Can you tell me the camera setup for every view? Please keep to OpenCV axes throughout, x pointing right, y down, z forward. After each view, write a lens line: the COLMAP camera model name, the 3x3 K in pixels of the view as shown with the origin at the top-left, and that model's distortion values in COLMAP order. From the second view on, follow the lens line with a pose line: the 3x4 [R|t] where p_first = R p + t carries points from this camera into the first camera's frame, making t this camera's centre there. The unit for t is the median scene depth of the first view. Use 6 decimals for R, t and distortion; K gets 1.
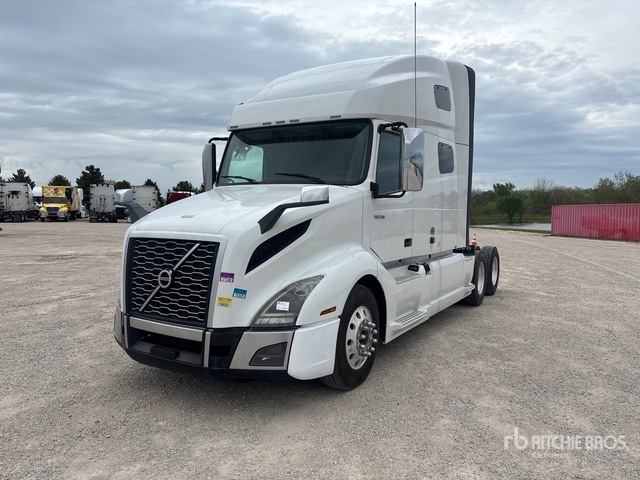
lens RADIAL K [[484.5, 0, 318.7], [0, 484.5, 228.8], [0, 0, 1]] dist [0.004672, -0.000506]
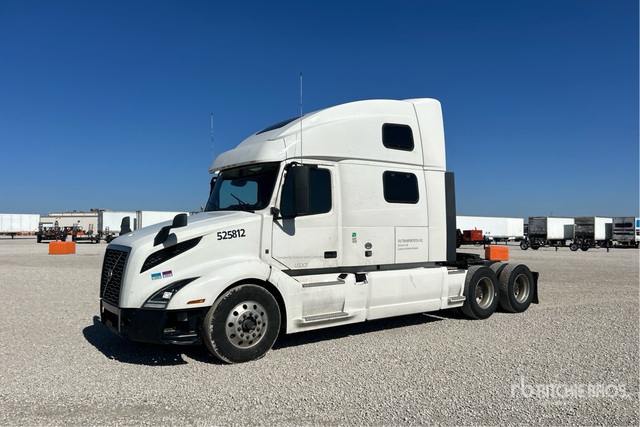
lens RADIAL K [[448.6, 0, 320.0], [0, 448.6, 213.5], [0, 0, 1]] dist [0.087636, 0.000418]
pose [[0.931991, -0.016647, -0.362100, 0.778799], [-0.007108, 0.997914, -0.064172, -0.003766], [0.362412, 0.062382, 0.929928, -0.112658]]
